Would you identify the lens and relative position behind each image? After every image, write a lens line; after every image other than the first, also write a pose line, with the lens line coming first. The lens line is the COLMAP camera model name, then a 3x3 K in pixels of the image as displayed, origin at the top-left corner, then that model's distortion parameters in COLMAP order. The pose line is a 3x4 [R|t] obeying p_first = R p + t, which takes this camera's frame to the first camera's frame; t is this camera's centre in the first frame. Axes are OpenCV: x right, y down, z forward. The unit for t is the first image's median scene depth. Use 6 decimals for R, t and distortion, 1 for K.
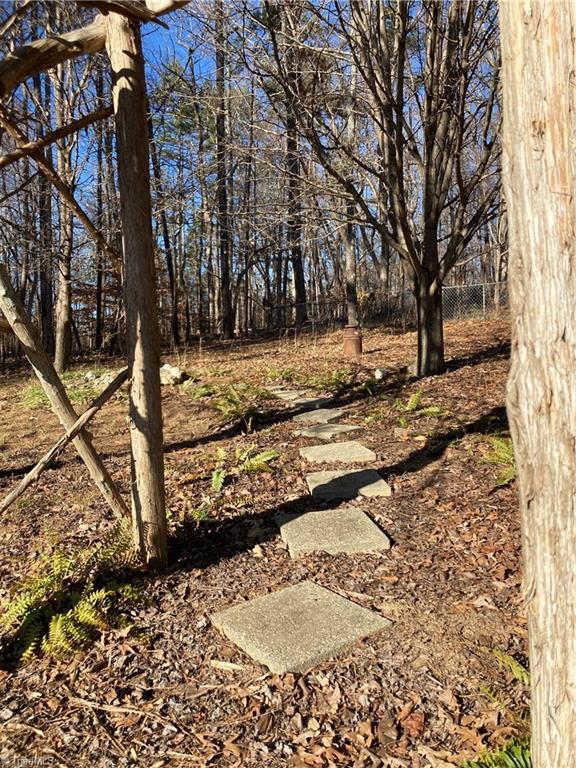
lens RADIAL K [[621.1, 0, 288.0], [0, 621.1, 384.0], [0, 0, 1]] dist [0.031378, -0.050514]
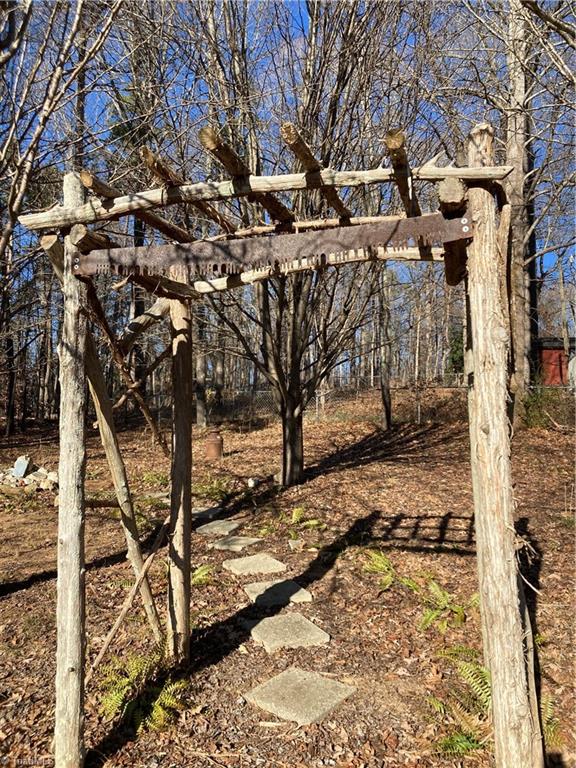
lens RADIAL K [[621.1, 0, 288.0], [0, 621.1, 384.0], [0, 0, 1]] dist [0.031378, -0.050514]
pose [[0.959107, 0.049511, 0.278680, -0.359084], [-0.012600, 0.991074, -0.132713, -0.137572], [-0.282764, 0.123774, 0.951170, -0.435429]]
